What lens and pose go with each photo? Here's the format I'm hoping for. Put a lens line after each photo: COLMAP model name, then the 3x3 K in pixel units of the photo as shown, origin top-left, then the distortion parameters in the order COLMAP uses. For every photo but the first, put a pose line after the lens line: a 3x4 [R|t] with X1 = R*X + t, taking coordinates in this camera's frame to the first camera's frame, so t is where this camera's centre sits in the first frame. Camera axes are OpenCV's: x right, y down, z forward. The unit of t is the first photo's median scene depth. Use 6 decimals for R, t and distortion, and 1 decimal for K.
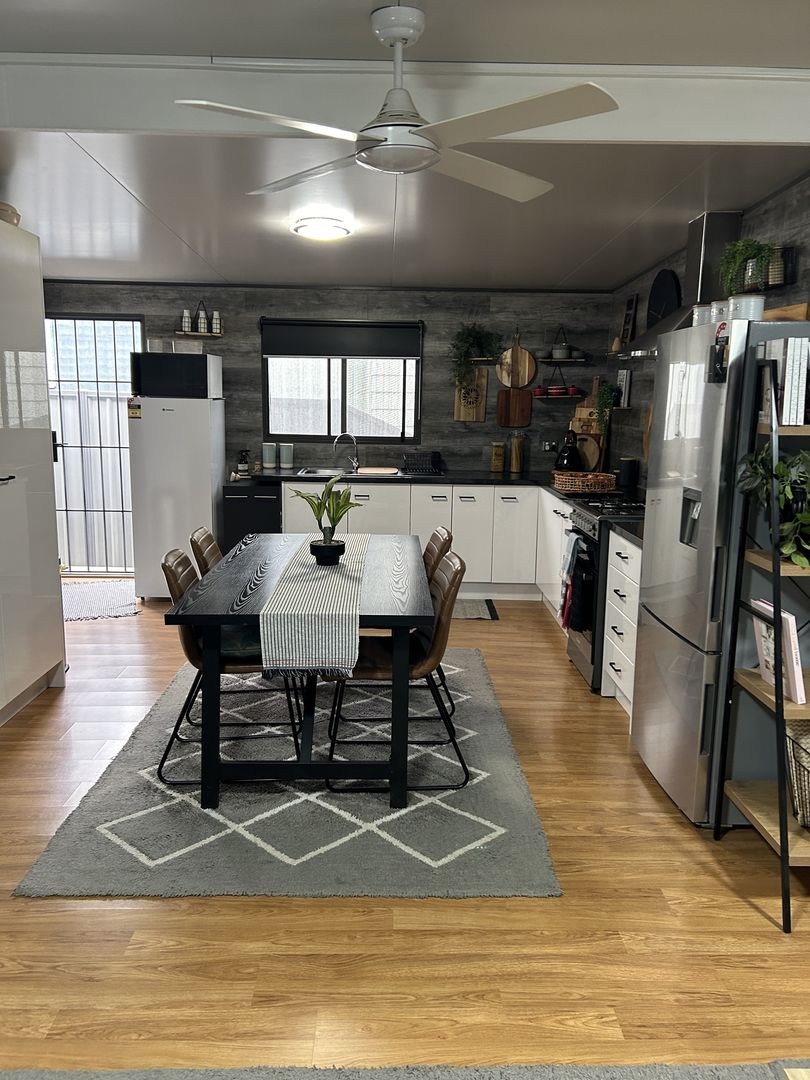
lens RADIAL K [[802.0, 0, 405.2], [0, 802.0, 538.0], [0, 0, 1]] dist [0.006121, -0.005683]
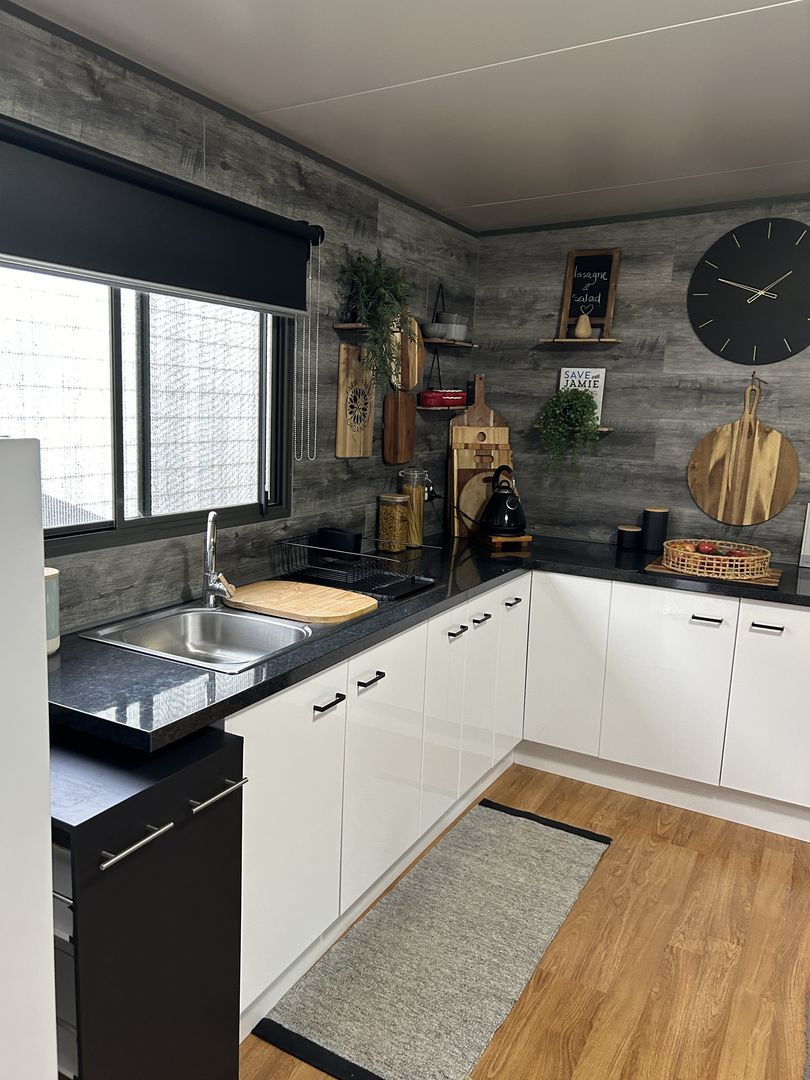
lens RADIAL K [[802.0, 0, 404.1], [0, 802.0, 539.6], [0, 0, 1]] dist [0.006121, -0.005683]
pose [[0.503173, -0.139999, 0.852770, -0.325993], [0.133489, 0.987538, 0.083360, -0.134452], [-0.853813, 0.071891, 0.515591, 0.740271]]
